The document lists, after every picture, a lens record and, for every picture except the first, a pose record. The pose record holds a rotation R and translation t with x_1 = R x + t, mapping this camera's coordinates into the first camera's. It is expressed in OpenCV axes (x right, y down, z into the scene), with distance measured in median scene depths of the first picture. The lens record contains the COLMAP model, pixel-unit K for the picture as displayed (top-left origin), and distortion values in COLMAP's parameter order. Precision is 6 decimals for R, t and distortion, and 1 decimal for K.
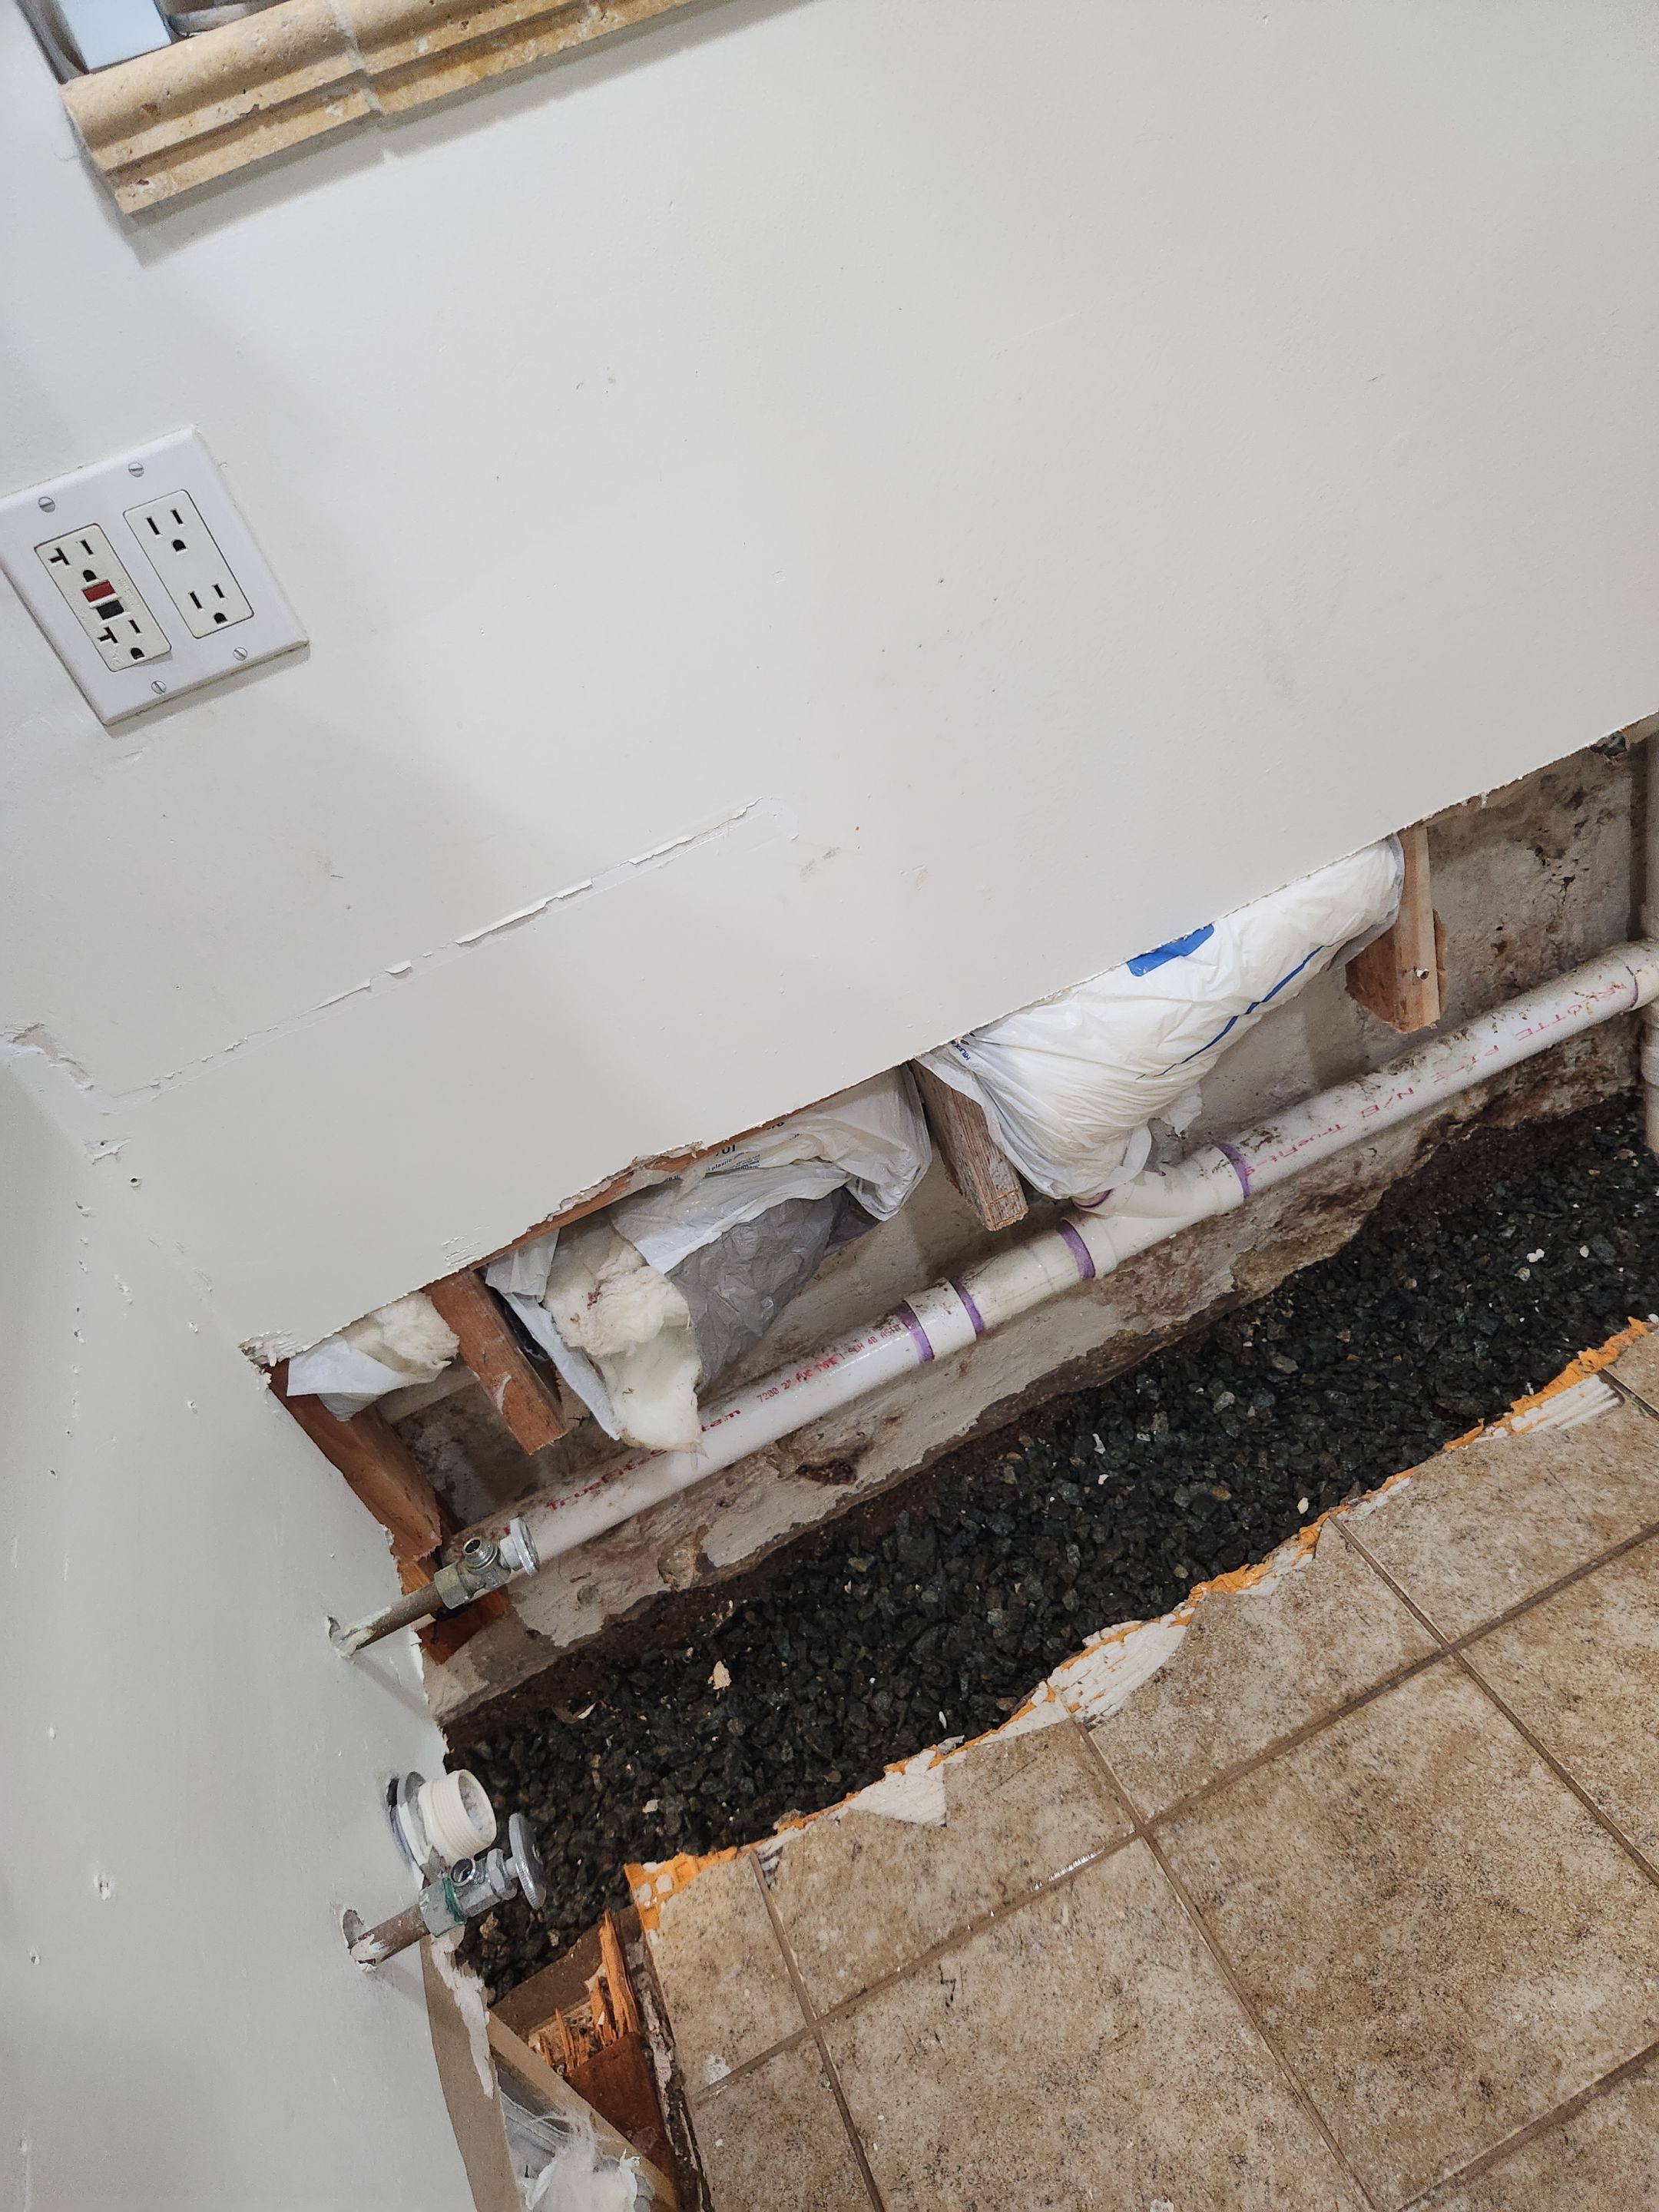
lens RADIAL K [[1512.2, 0, 835.9], [0, 1512.2, 1148.3], [0, 0, 1]] dist [0.055662, -0.042039]
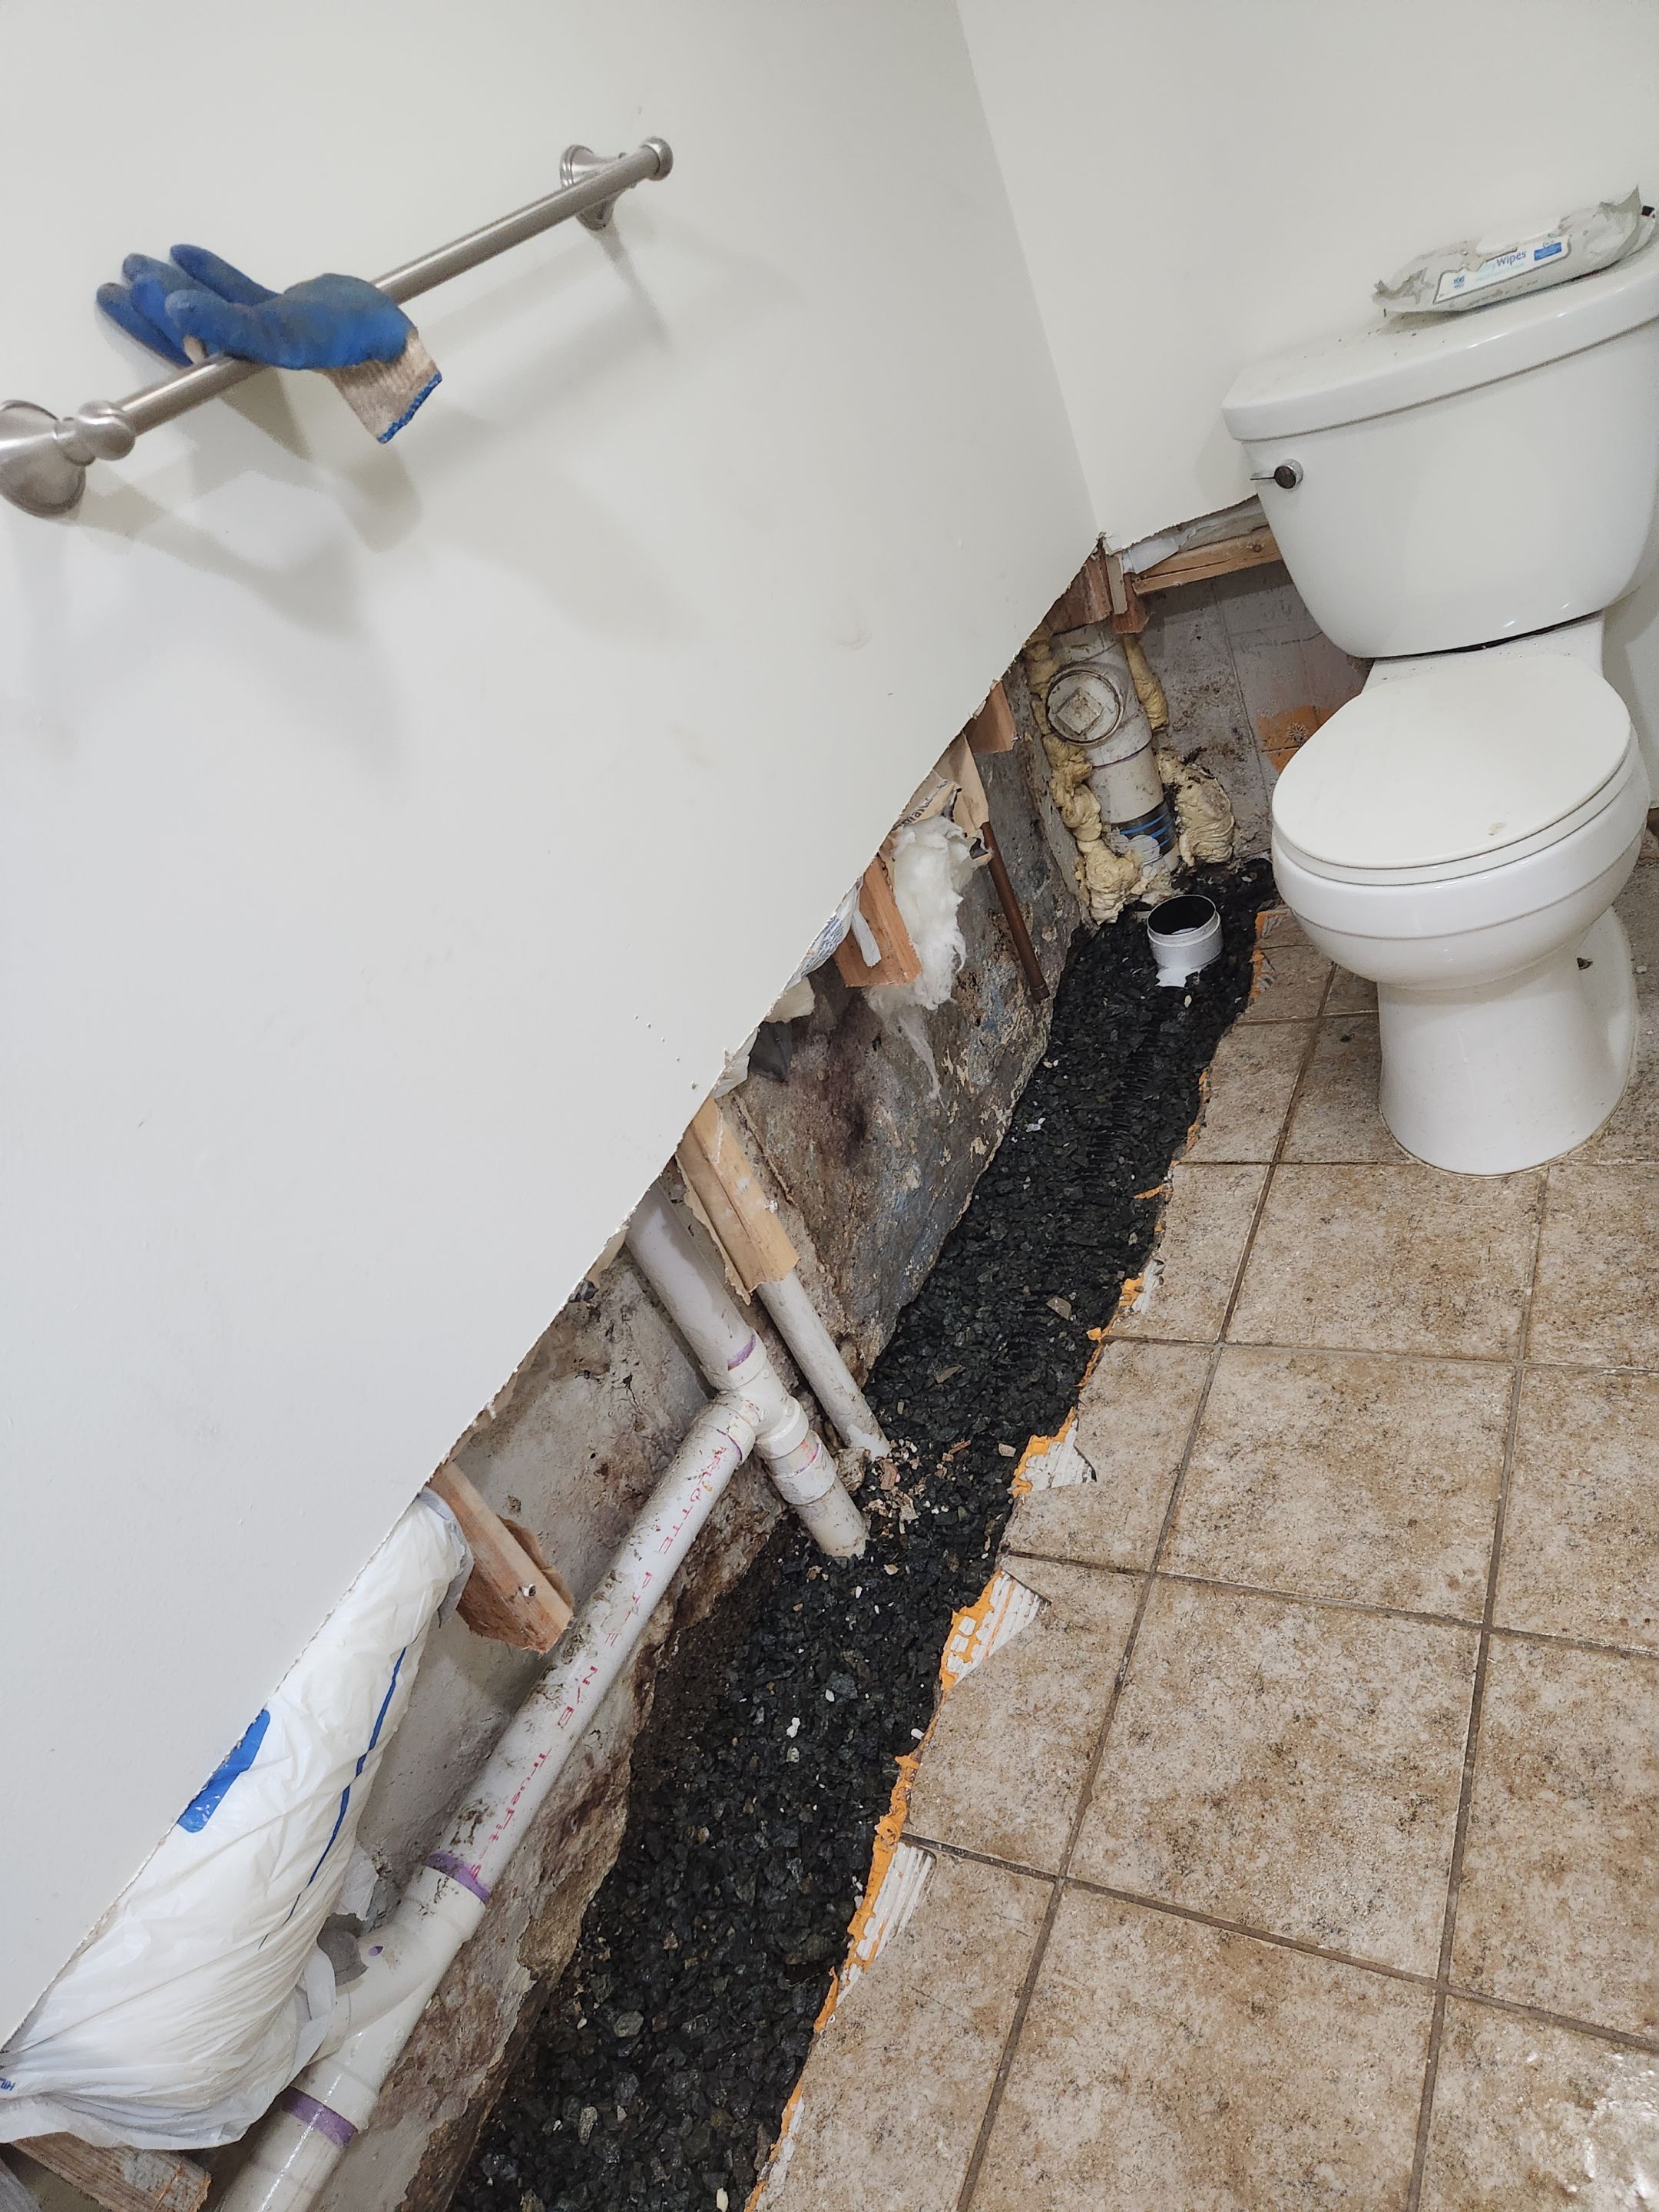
lens RADIAL K [[1512.2, 0, 835.9], [0, 1512.2, 1148.3], [0, 0, 1]] dist [0.055662, -0.042039]
pose [[0.766730, -0.371953, 0.523235, 0.121283], [0.506503, 0.851274, -0.137064, -0.099796], [-0.394435, 0.370112, 0.841093, 0.057023]]
